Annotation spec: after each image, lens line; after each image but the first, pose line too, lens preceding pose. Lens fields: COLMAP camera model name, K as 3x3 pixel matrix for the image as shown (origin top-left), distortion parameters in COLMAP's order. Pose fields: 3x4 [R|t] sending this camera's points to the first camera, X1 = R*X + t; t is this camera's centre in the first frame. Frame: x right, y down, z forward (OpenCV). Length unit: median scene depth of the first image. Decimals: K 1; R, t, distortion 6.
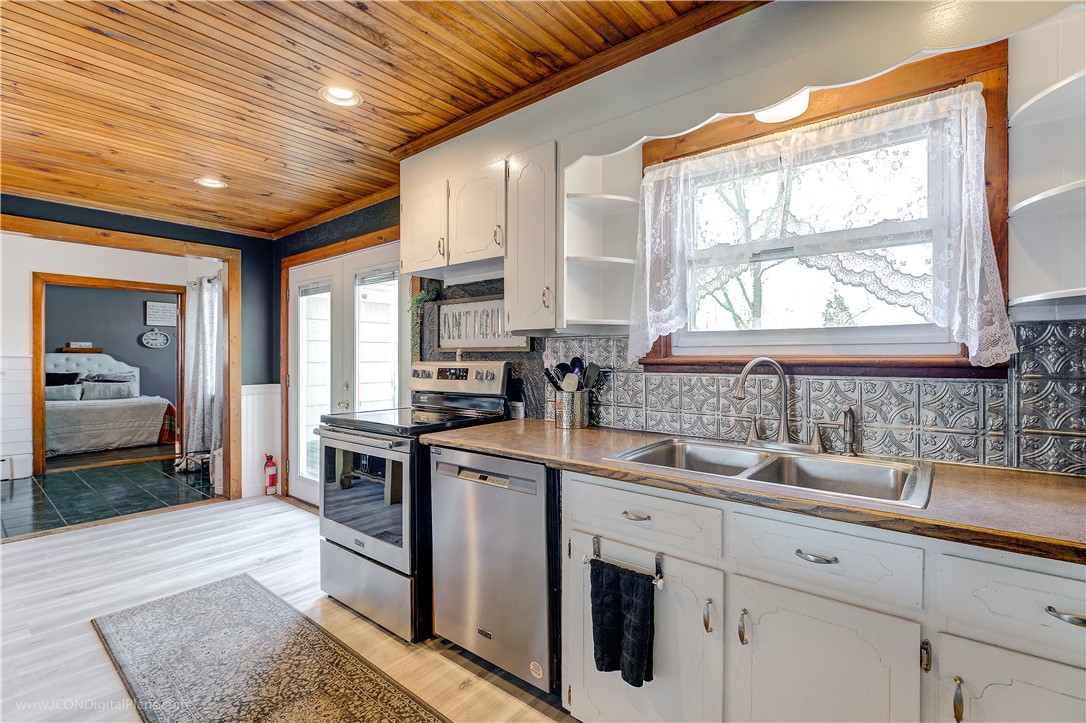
lens RADIAL K [[501.4, 0, 543.0], [0, 501.4, 361.5], [0, 0, 1]] dist [-0.000890, -0.000293]
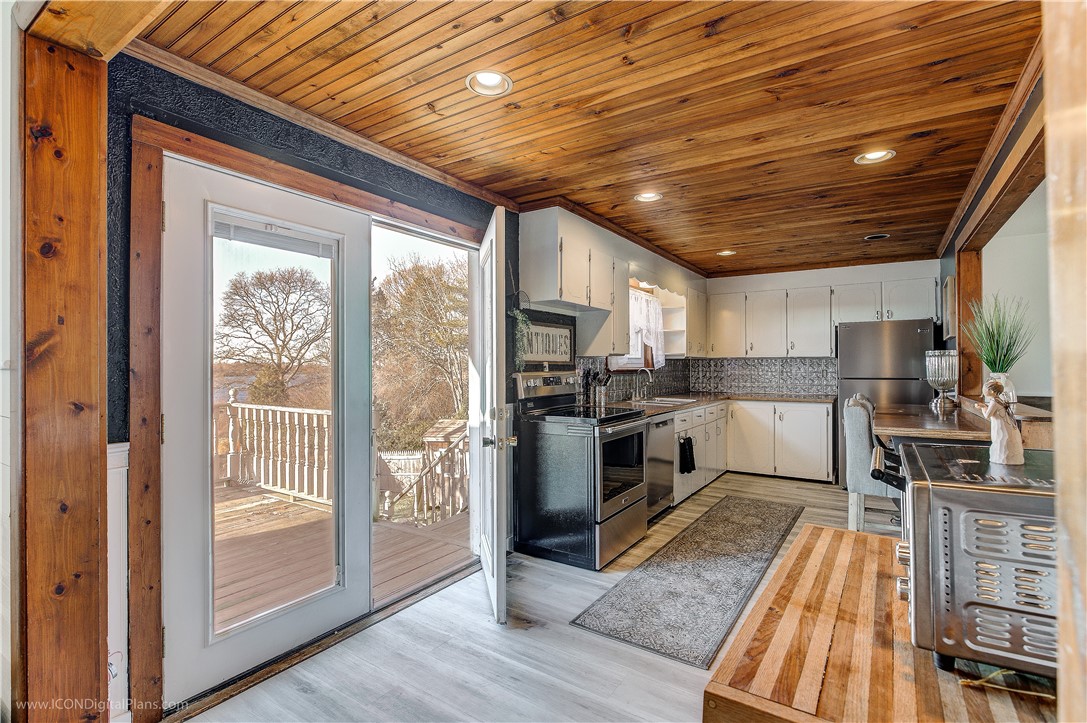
lens RADIAL K [[520.5, 0, 528.2], [0, 520.5, 364.5], [0, 0, 1]] dist [-0.000169, -0.000034]
pose [[-0.097518, 0.004399, 0.995224, -1.550353], [0.008620, 0.999956, -0.003575, -0.014762], [-0.995196, 0.008230, -0.097552, 1.216097]]
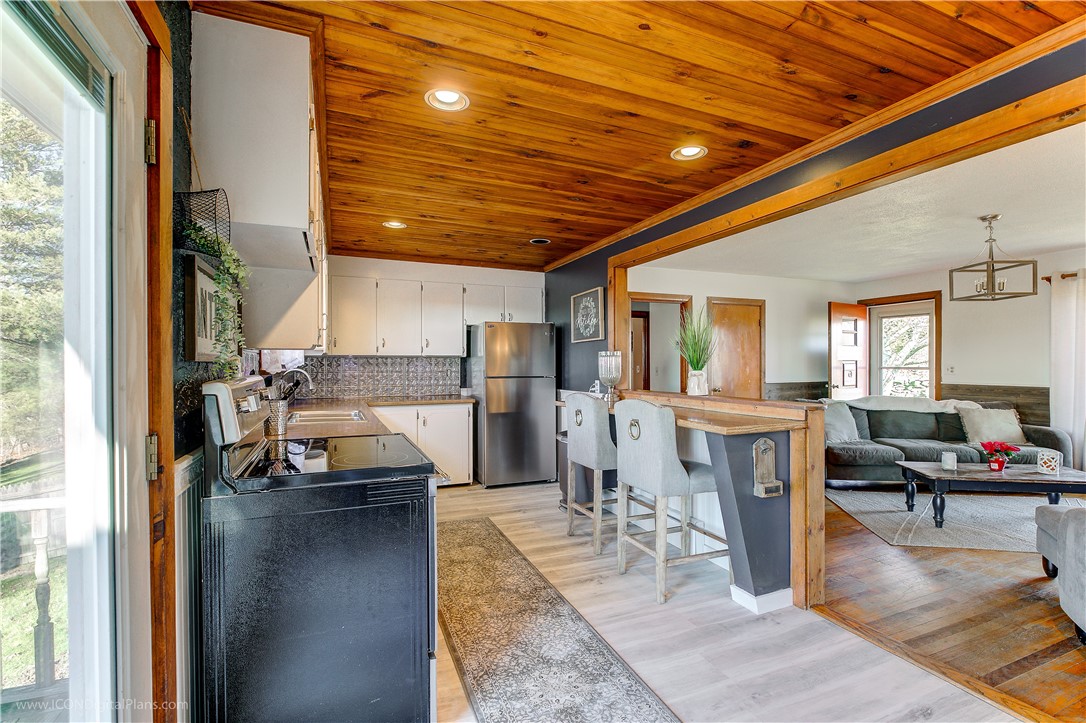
lens RADIAL K [[506.3, 0, 548.5], [0, 506.3, 366.6], [0, 0, 1]] dist [-0.000901, -0.000155]
pose [[-0.893851, 0.000991, 0.448363, -0.812742], [0.006144, 0.999931, 0.010038, -0.018444], [-0.448322, 0.011727, -0.893795, 1.431934]]
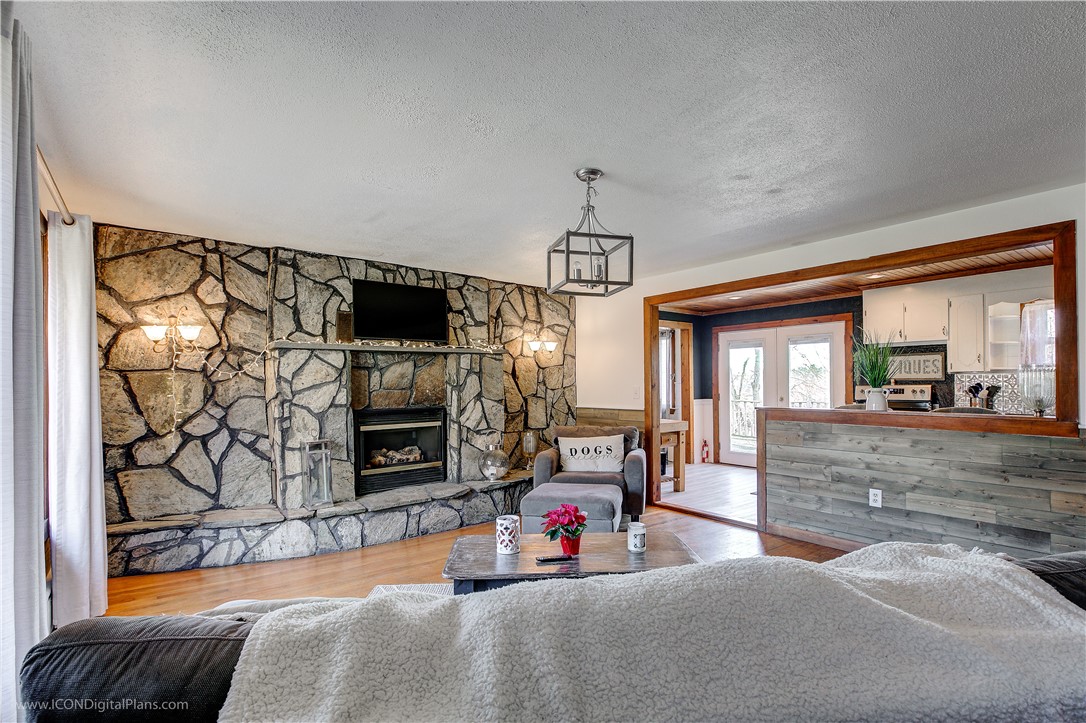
lens RADIAL K [[506.3, 0, 548.5], [0, 506.3, 366.6], [0, 0, 1]] dist [-0.000901, -0.000155]
pose [[0.979090, -0.009672, -0.203197, -1.167397], [0.001914, 0.999263, -0.038342, 0.000434], [0.203418, 0.037152, 0.978387, -1.370876]]
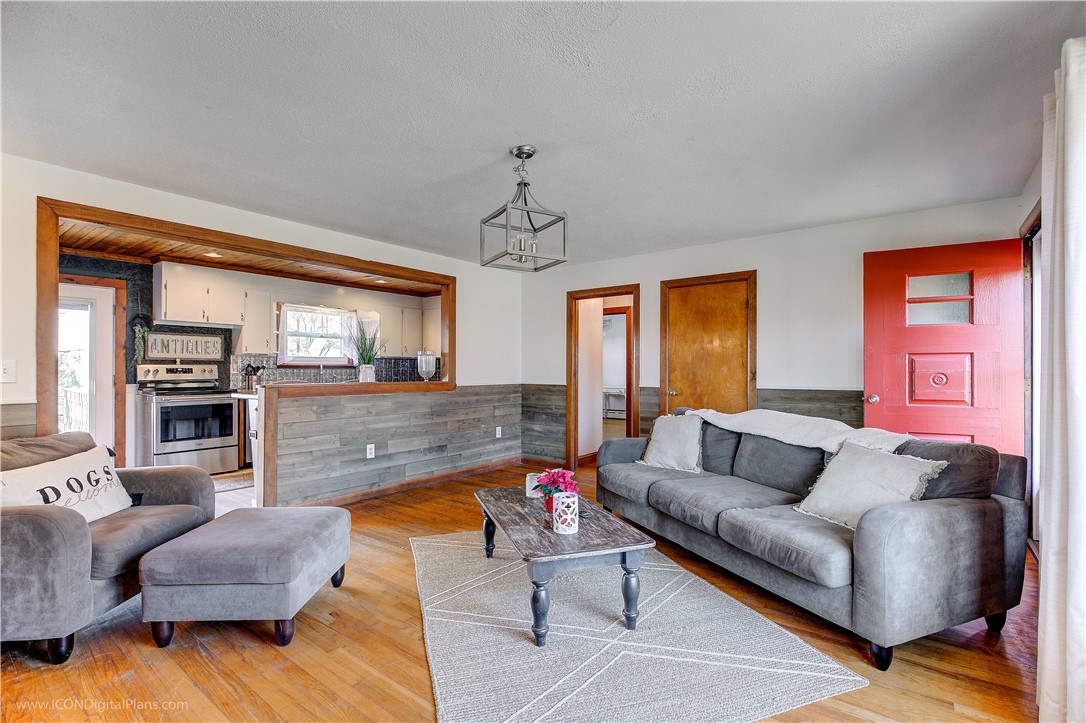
lens RADIAL K [[501.4, 0, 543.0], [0, 501.4, 361.5], [0, 0, 1]] dist [-0.000890, -0.000293]
pose [[-0.035559, 0.018227, 0.999201, -2.299824], [0.003621, 0.999829, -0.018110, 0.029030], [-0.999361, 0.002974, -0.035619, -0.401841]]
